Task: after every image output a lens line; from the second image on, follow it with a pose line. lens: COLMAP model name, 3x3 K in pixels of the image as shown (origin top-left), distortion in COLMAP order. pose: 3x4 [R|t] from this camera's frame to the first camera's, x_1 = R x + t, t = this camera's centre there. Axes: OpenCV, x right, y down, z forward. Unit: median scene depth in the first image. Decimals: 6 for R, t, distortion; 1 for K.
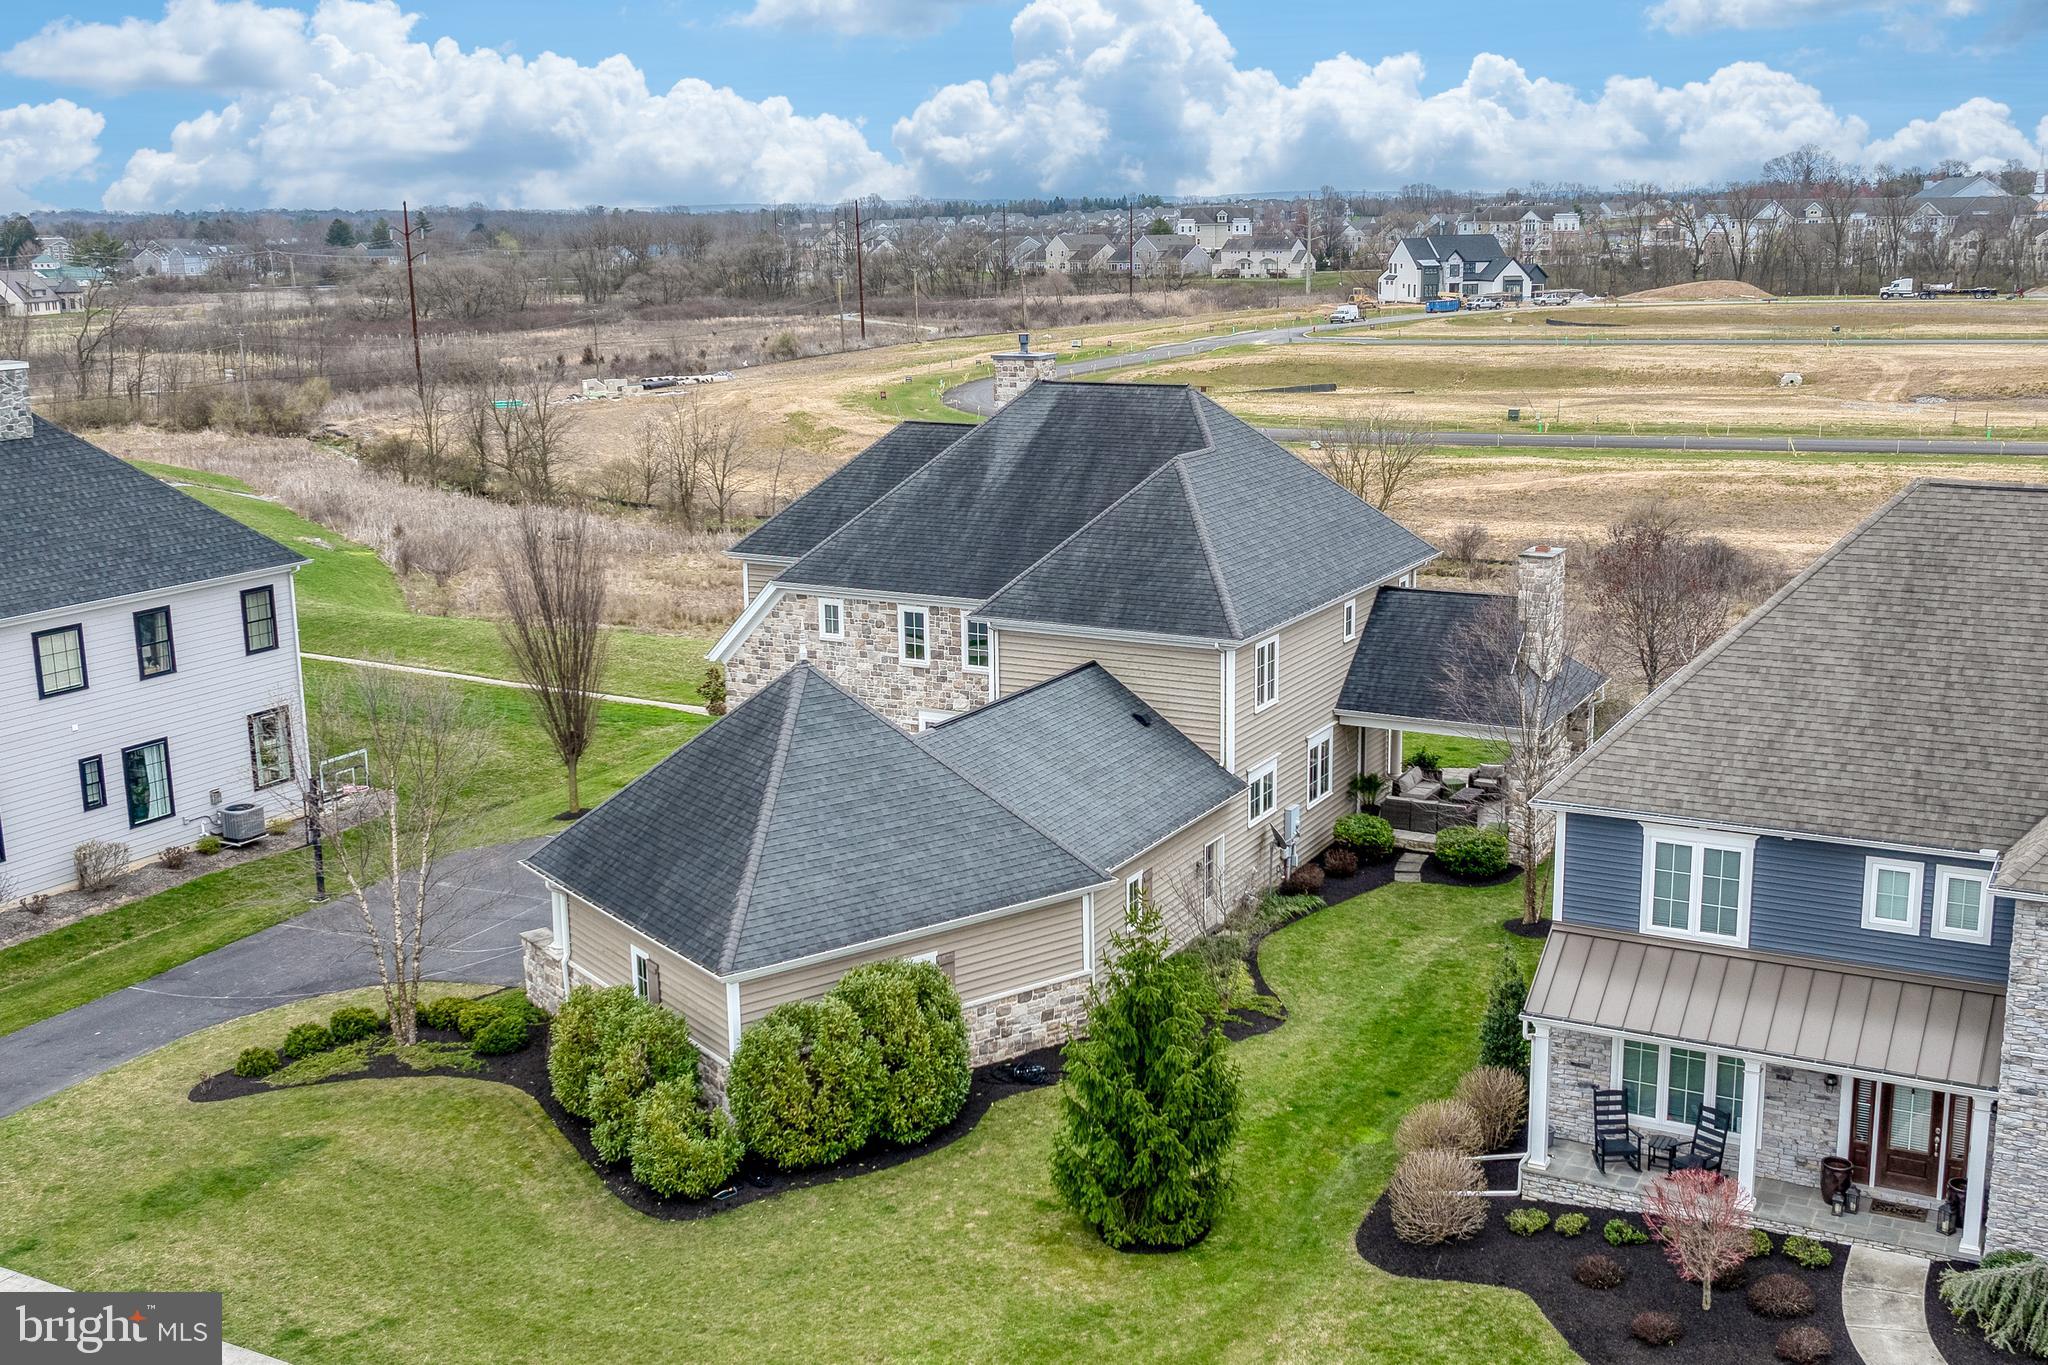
lens RADIAL K [[2100.2, 0, 1025.0], [0, 2100.2, 637.5], [0, 0, 1]] dist [-0.004268, -0.010084]
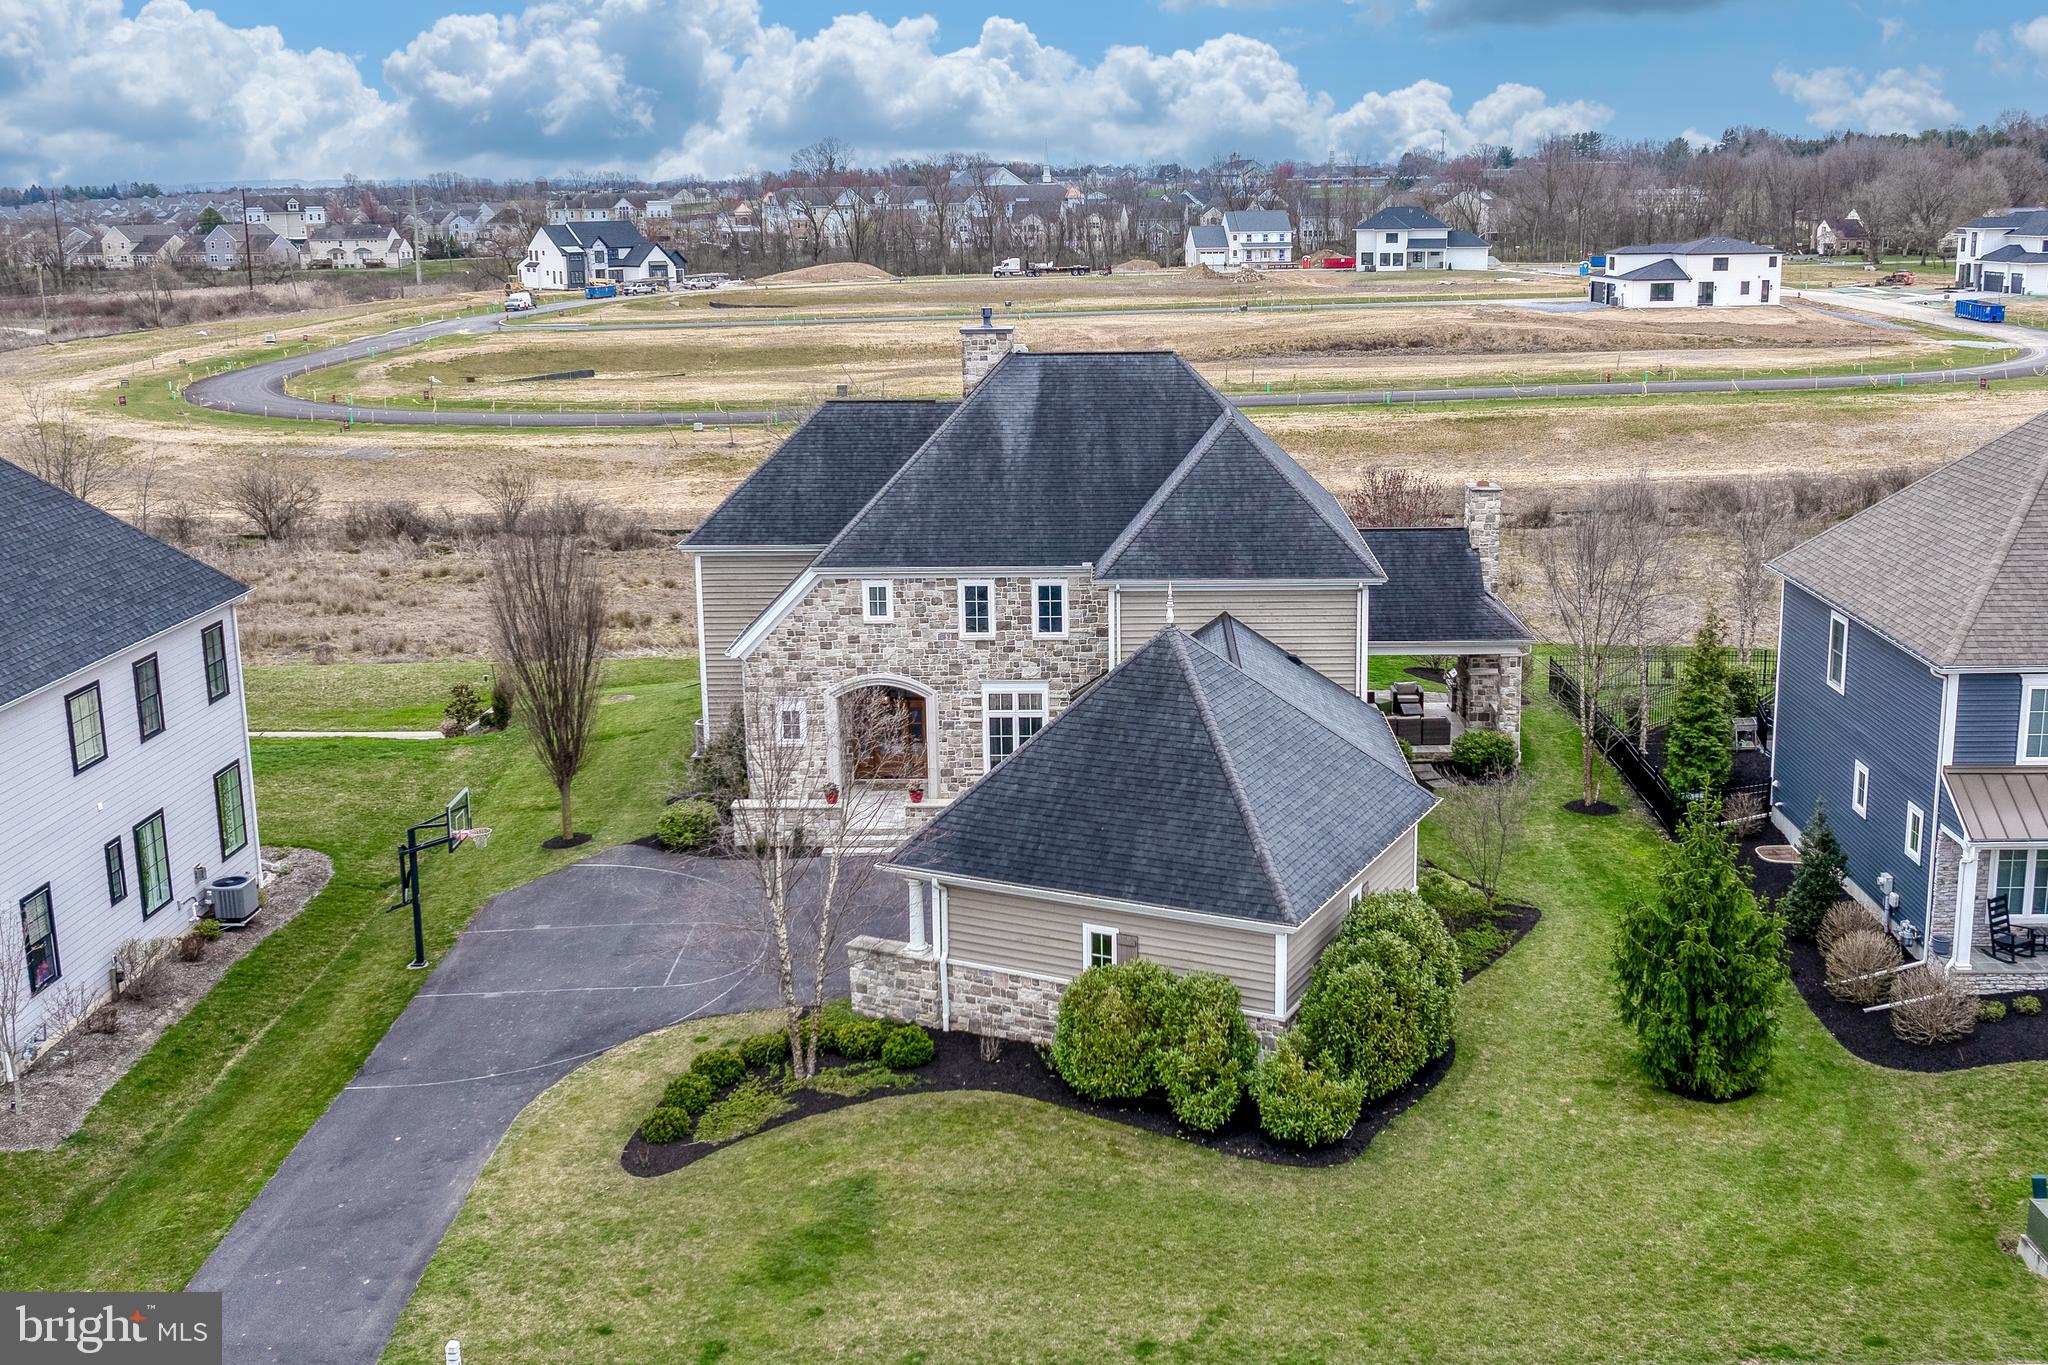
lens RADIAL K [[2085.2, 0, 1038.5], [0, 2085.2, 602.8], [0, 0, 1]] dist [-0.004215, -0.012633]
pose [[0.892867, -0.086120, 0.442009, -0.449152], [0.090298, 0.995847, 0.011625, -0.012336], [-0.441174, 0.029533, 0.896936, 0.091081]]
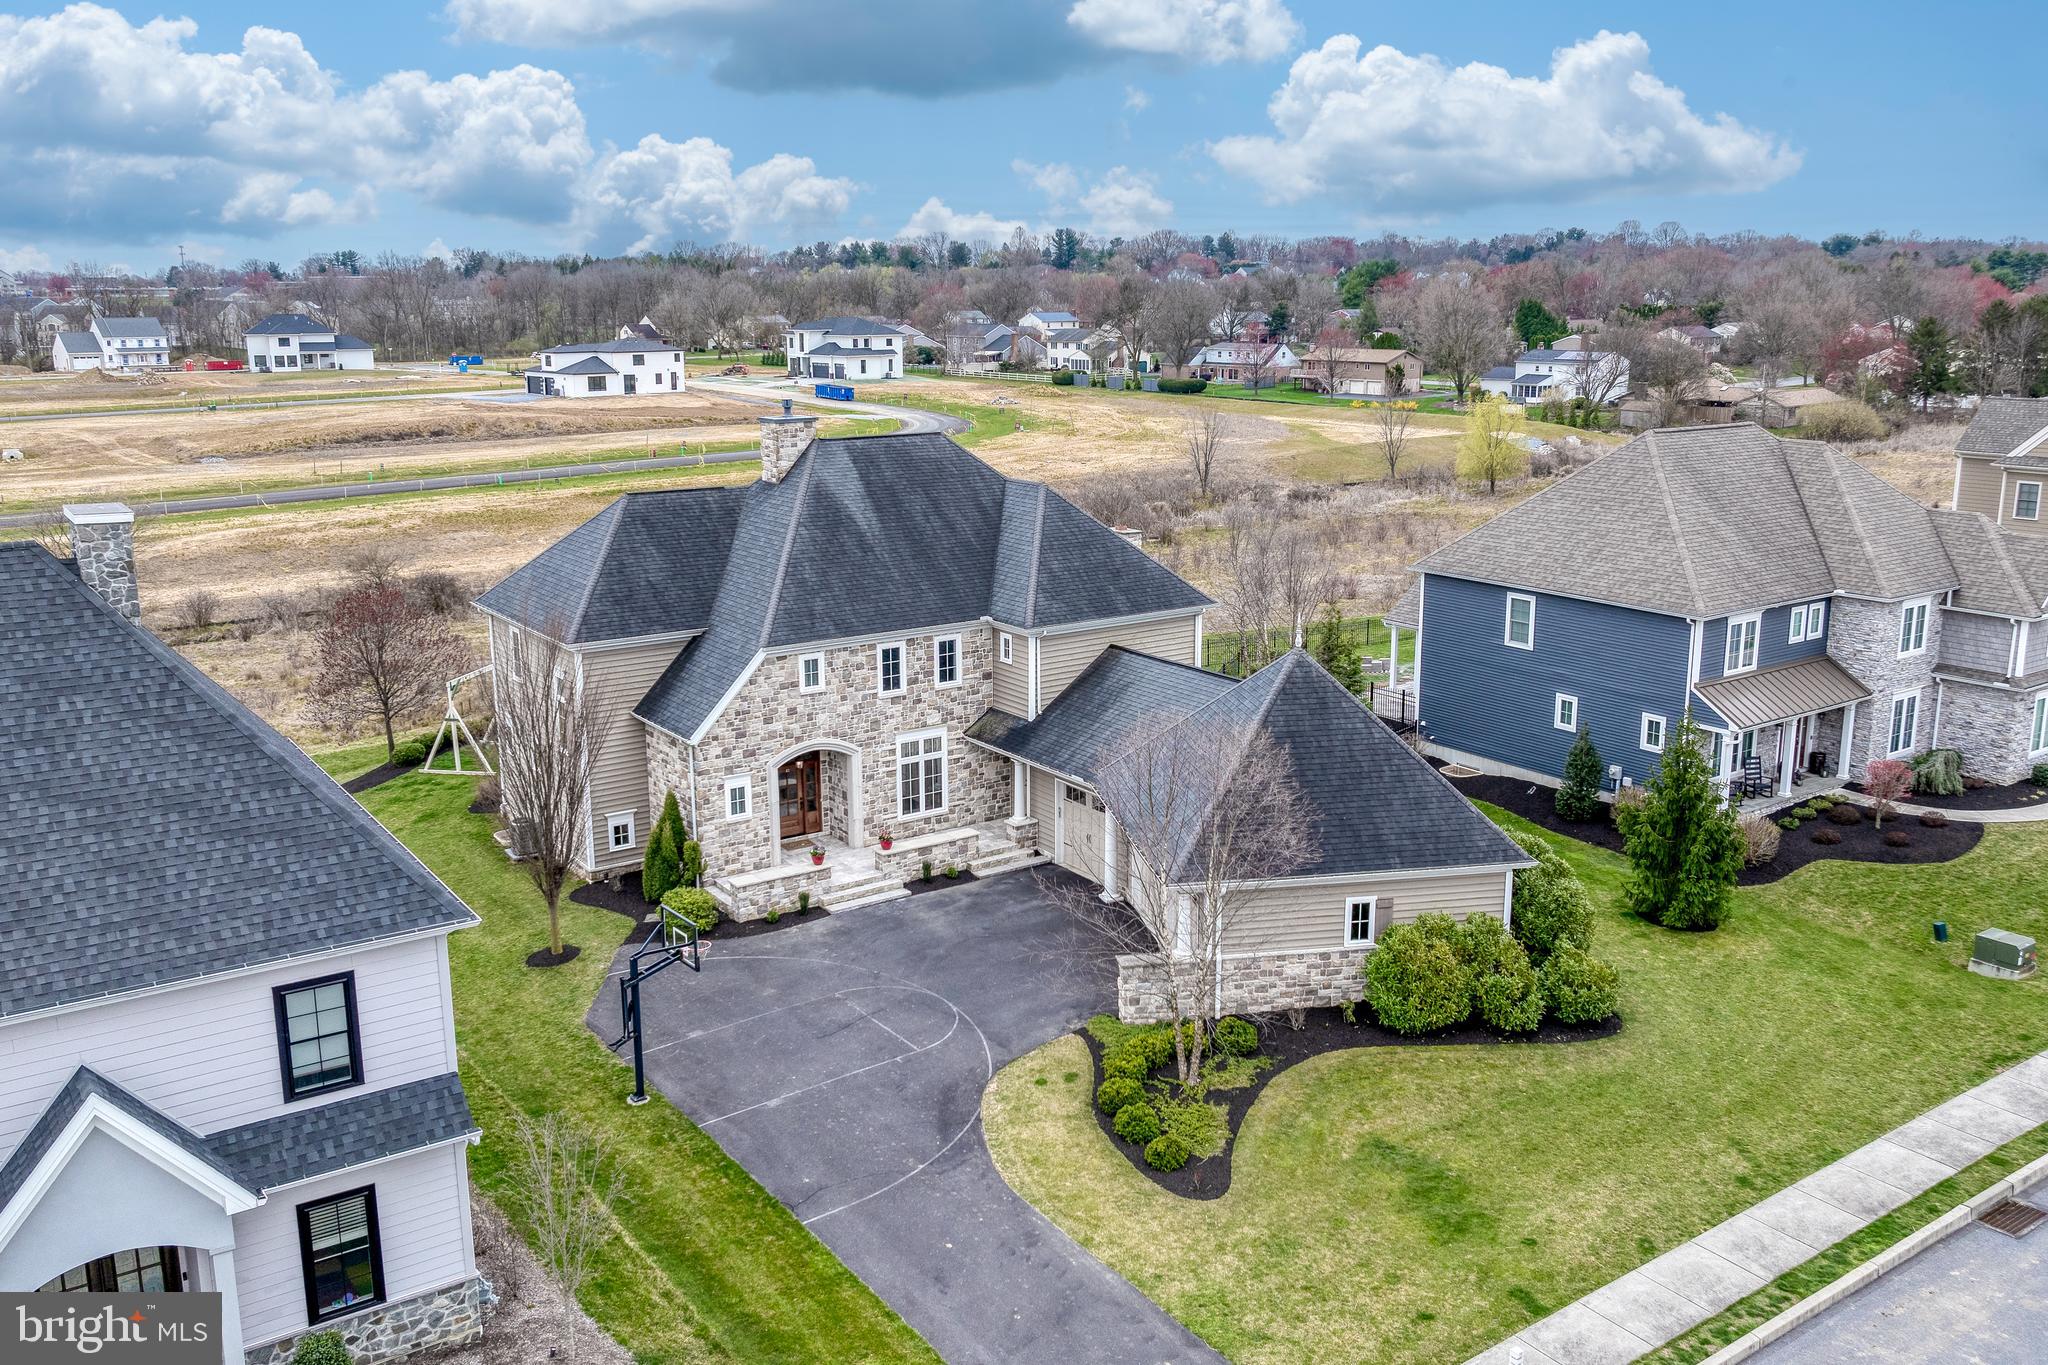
lens RADIAL K [[1723.8, 0, 1012.6], [0, 1723.8, 644.9], [0, 0, 1]] dist [-0.008909, 0.005133]
pose [[0.446536, -0.168765, 0.878706, -0.793376], [0.174836, 0.979578, 0.099292, -0.089363], [-0.877518, 0.109292, 0.466923, 0.497975]]
